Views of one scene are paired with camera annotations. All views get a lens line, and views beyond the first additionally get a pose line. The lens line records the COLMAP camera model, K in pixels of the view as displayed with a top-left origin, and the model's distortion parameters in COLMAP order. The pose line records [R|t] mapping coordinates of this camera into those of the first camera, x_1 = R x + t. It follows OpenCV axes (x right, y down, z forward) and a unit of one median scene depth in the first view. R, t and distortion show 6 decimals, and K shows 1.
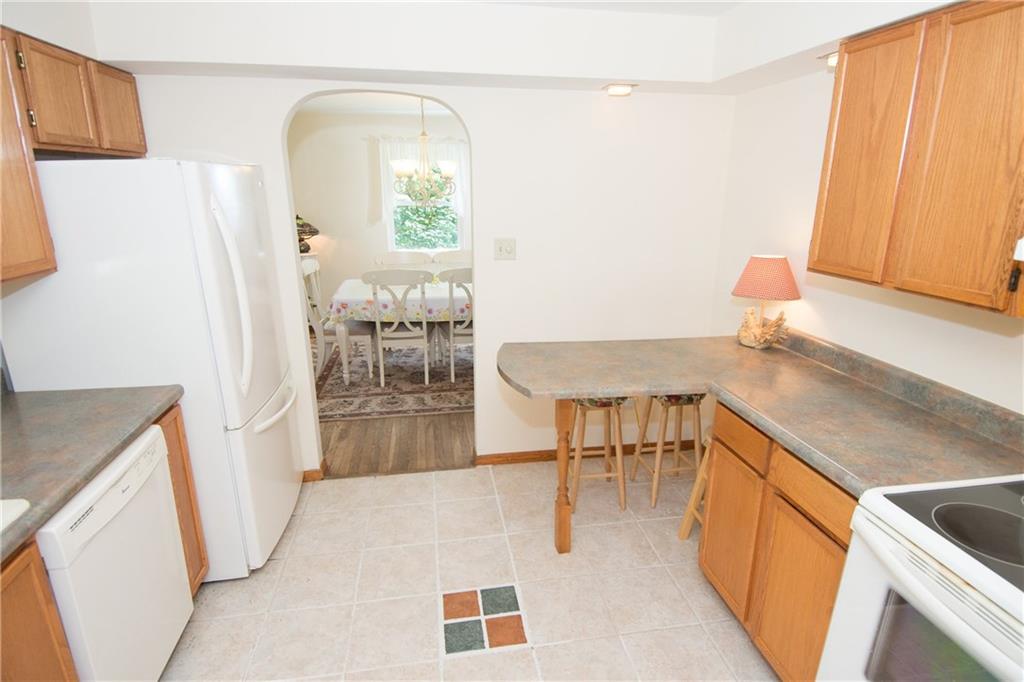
lens RADIAL K [[539.3, 0, 518.2], [0, 539.3, 347.6], [0, 0, 1]] dist [0.050958, -0.052999]
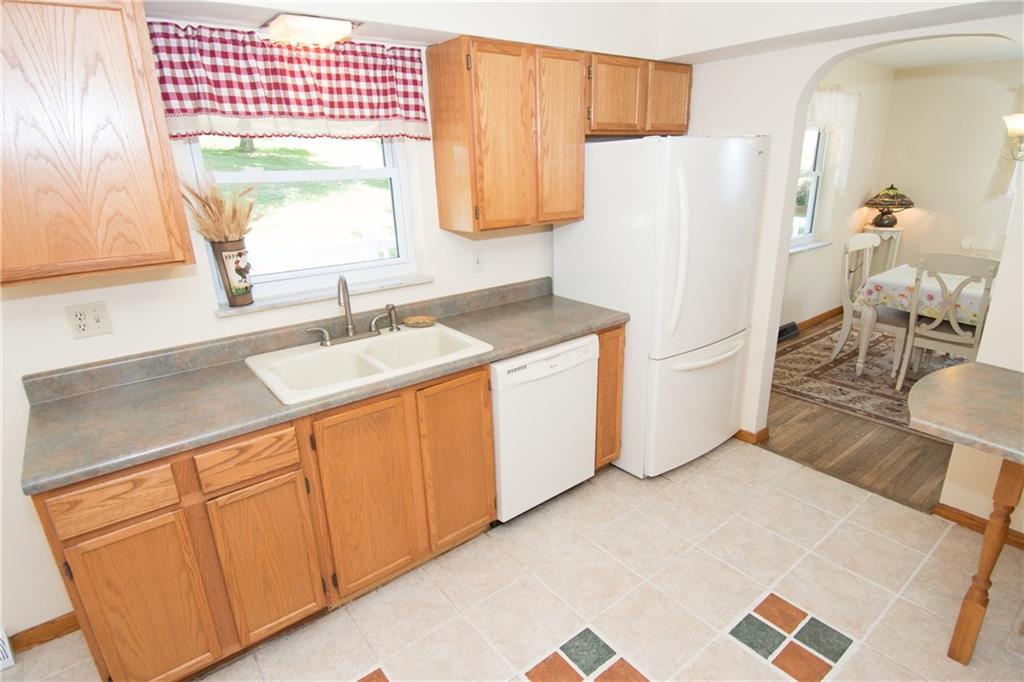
lens RADIAL K [[539.3, 0, 518.2], [0, 539.3, 347.6], [0, 0, 1]] dist [0.050958, -0.052999]
pose [[0.479044, 0.266757, -0.836276, 0.278734], [-0.222555, 0.958486, 0.178253, -0.020004], [0.849109, 0.100726, 0.518525, 0.081044]]
